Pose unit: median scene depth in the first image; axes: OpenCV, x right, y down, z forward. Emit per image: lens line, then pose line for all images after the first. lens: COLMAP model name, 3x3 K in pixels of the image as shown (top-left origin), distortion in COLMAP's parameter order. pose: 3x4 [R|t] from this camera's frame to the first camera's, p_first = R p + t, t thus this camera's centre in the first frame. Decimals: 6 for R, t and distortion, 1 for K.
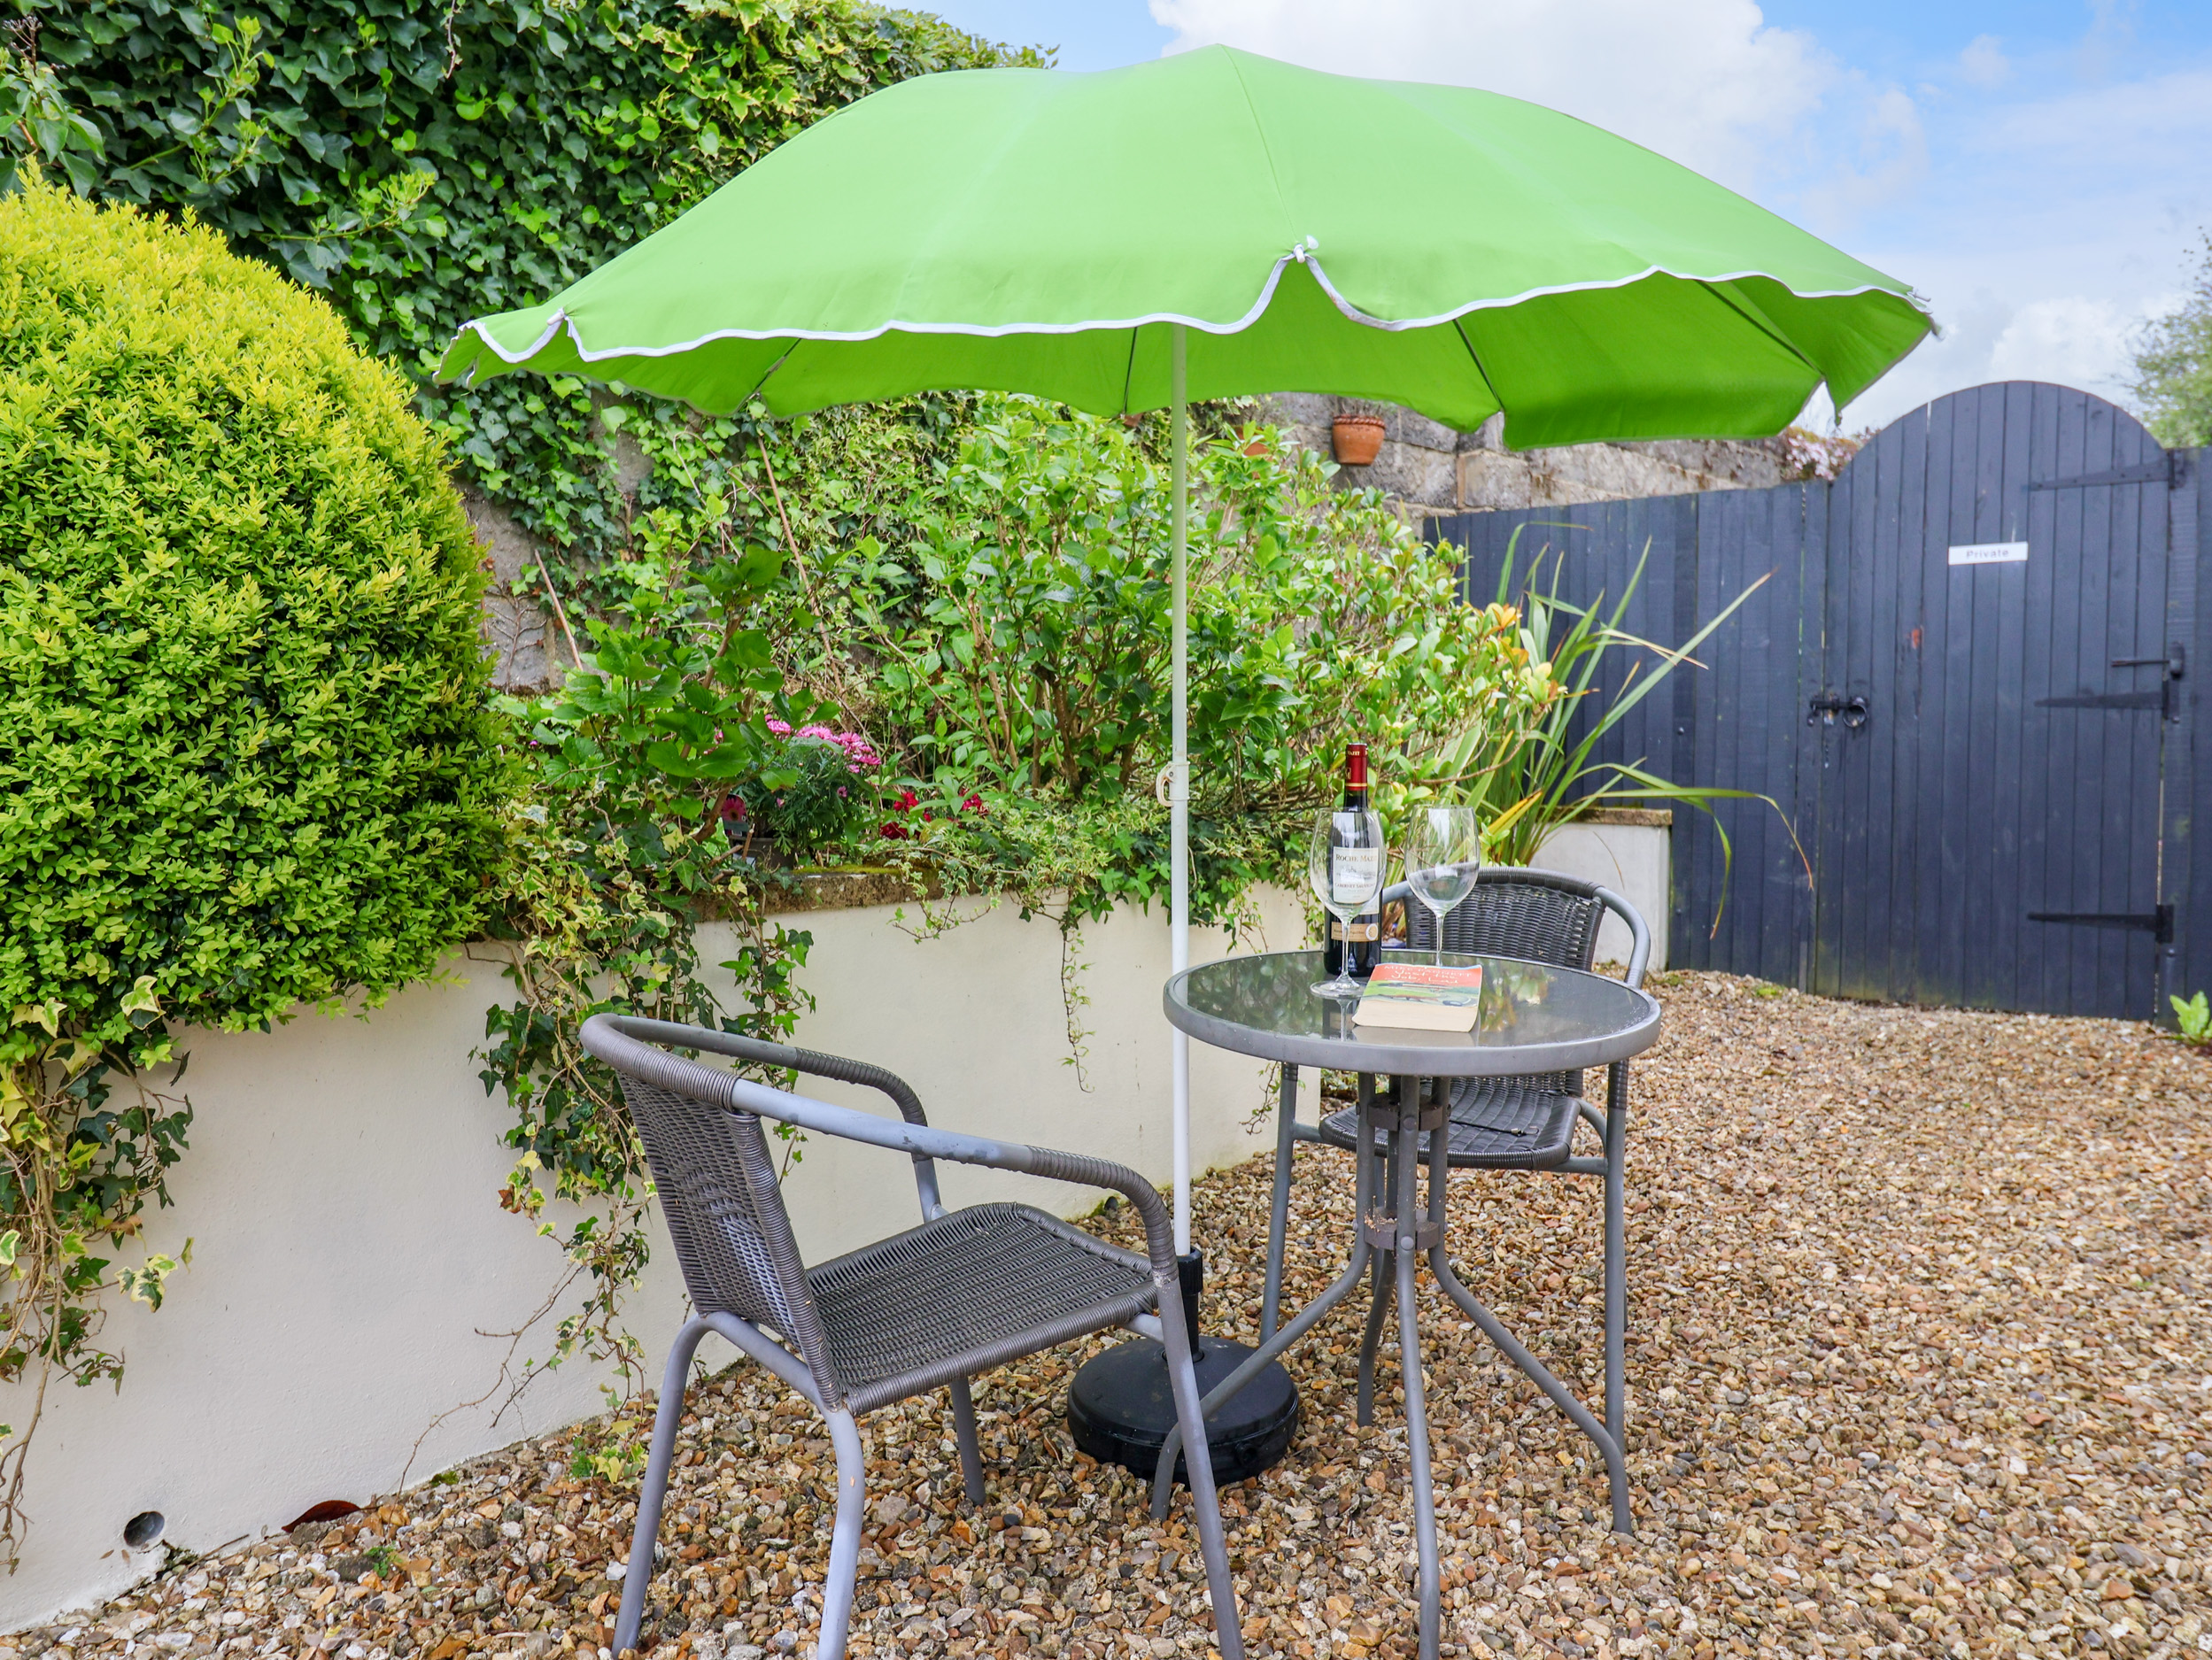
lens RADIAL K [[1675.6, 0, 1103.8], [0, 1675.6, 827.1], [0, 0, 1]] dist [-0.004152, -0.004868]
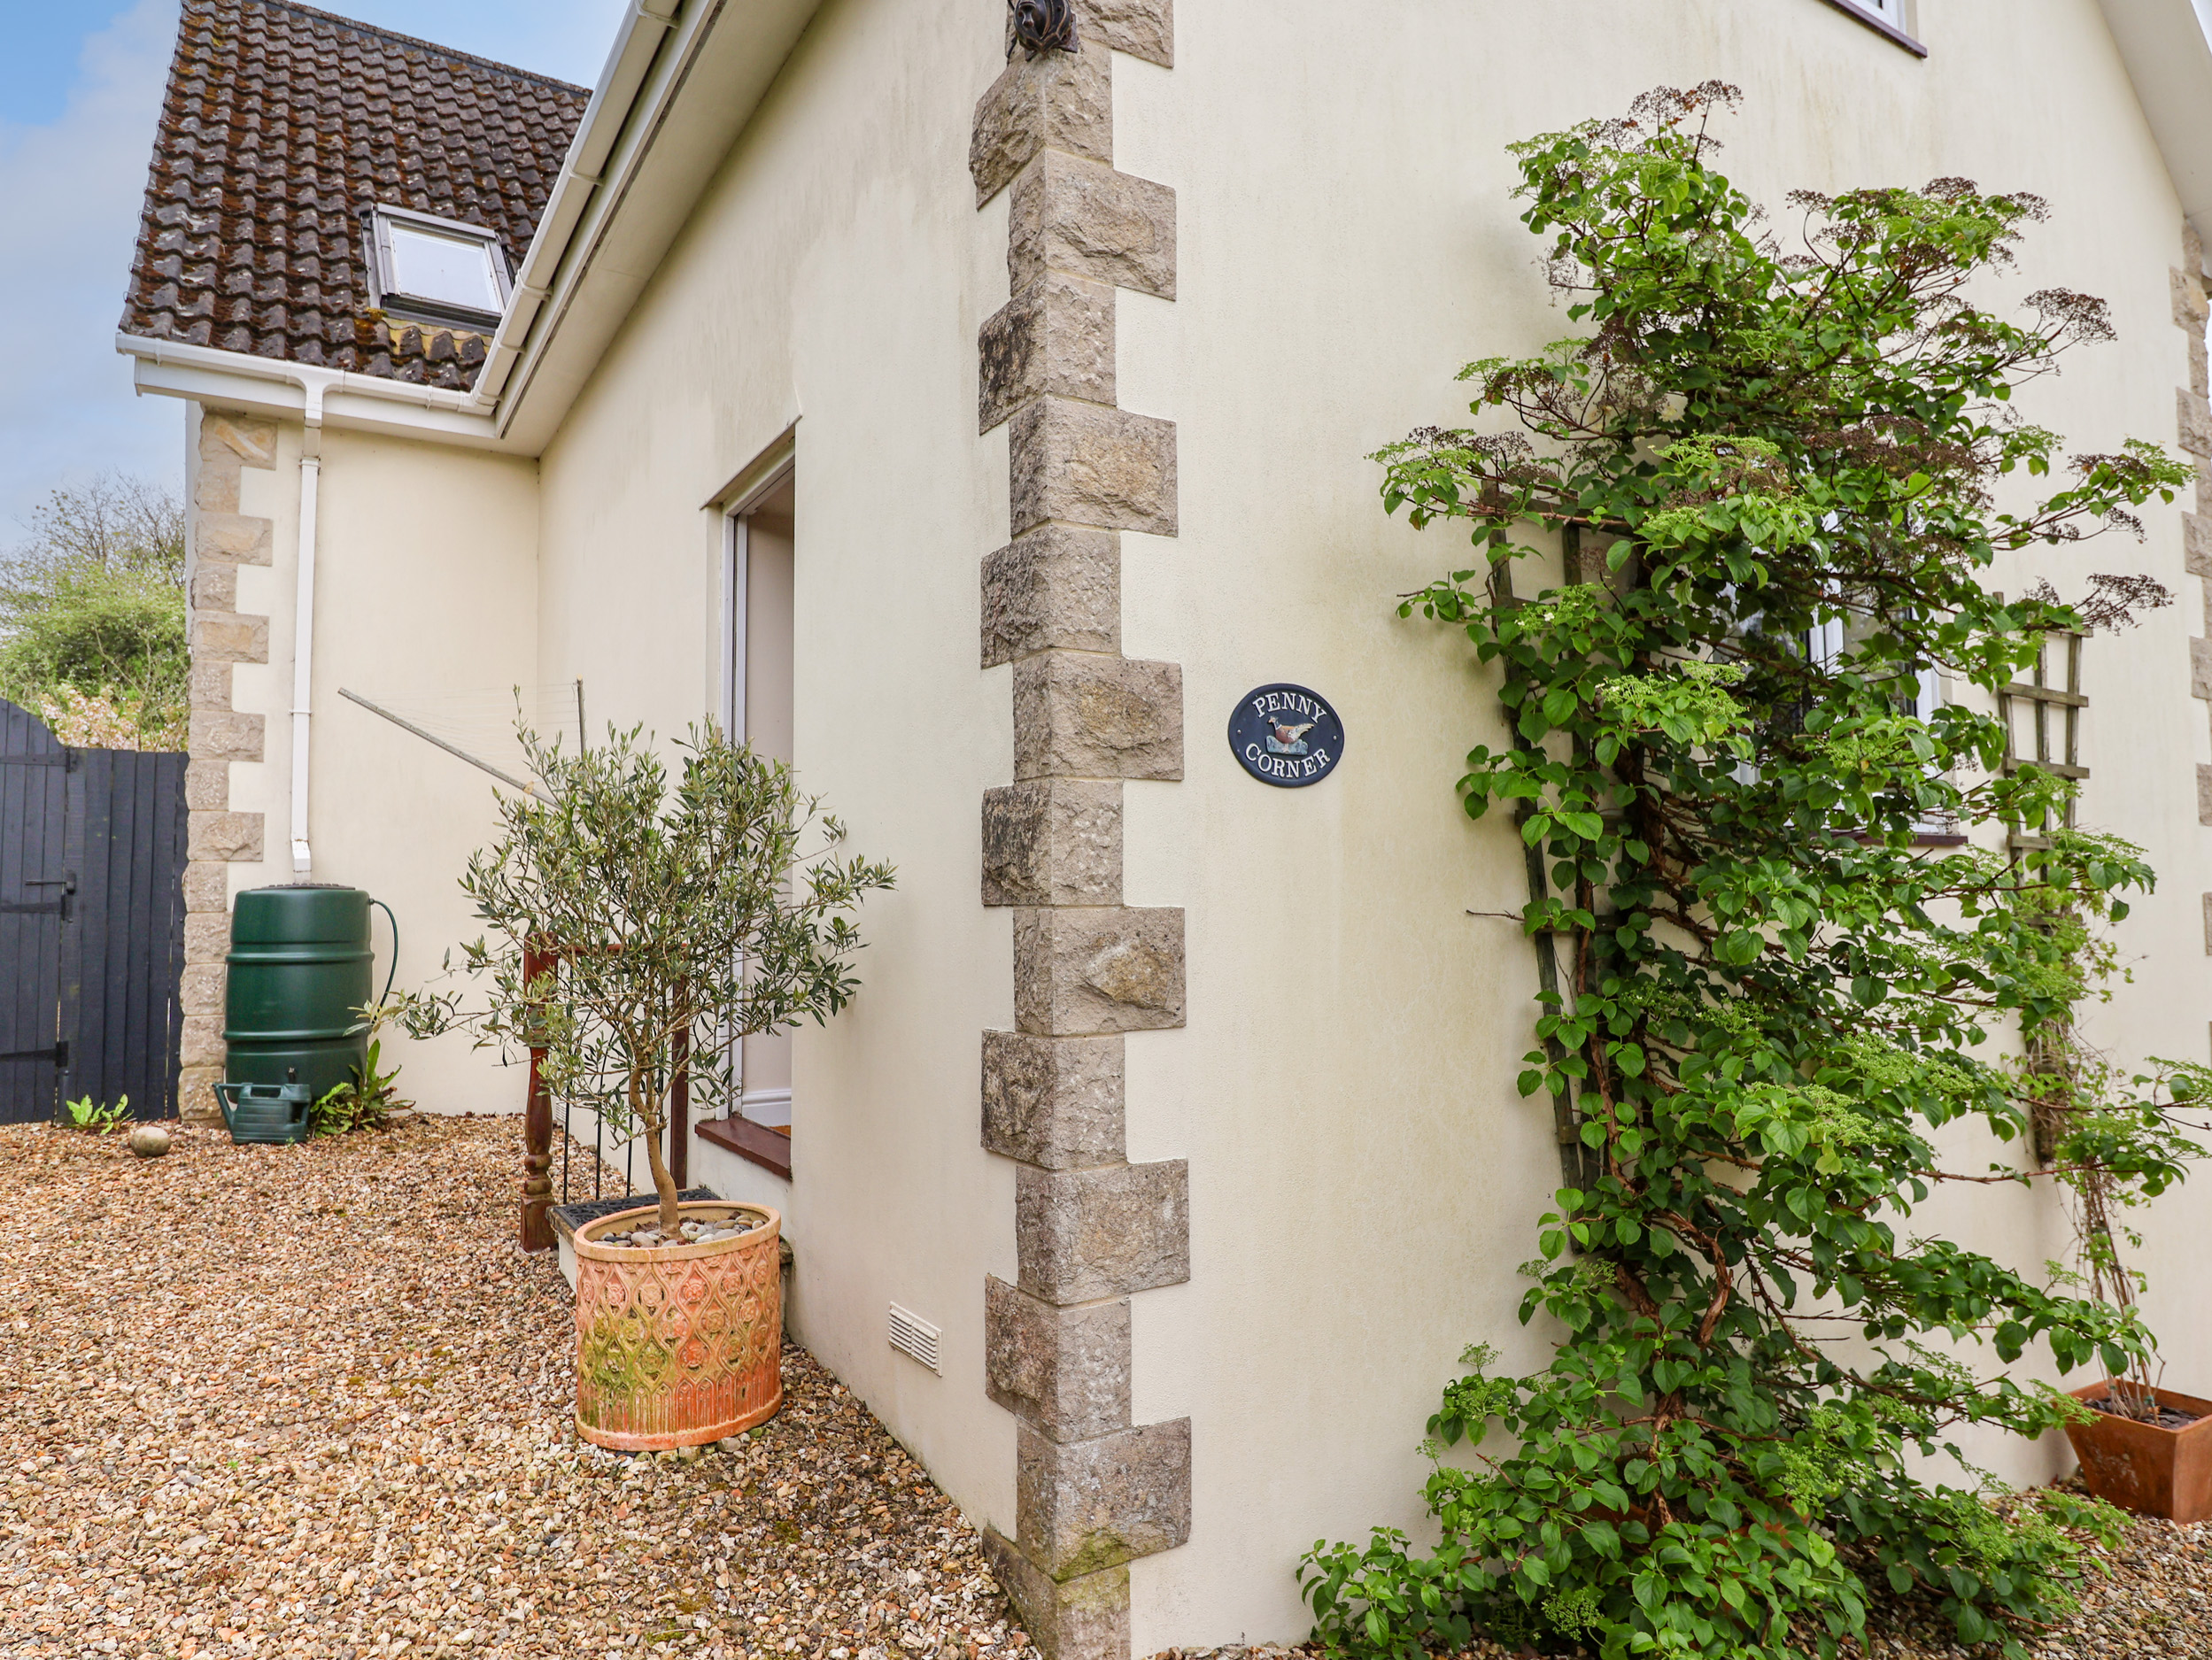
lens RADIAL K [[1369.8, 0, 1103.9], [0, 1369.8, 828.9], [0, 0, 1]] dist [-0.005631, -0.001923]
pose [[0.326666, 0.051888, 0.943714, -0.242192], [0.054971, 0.995759, -0.073777, -0.002643], [-0.943540, 0.075977, 0.322429, -0.316245]]
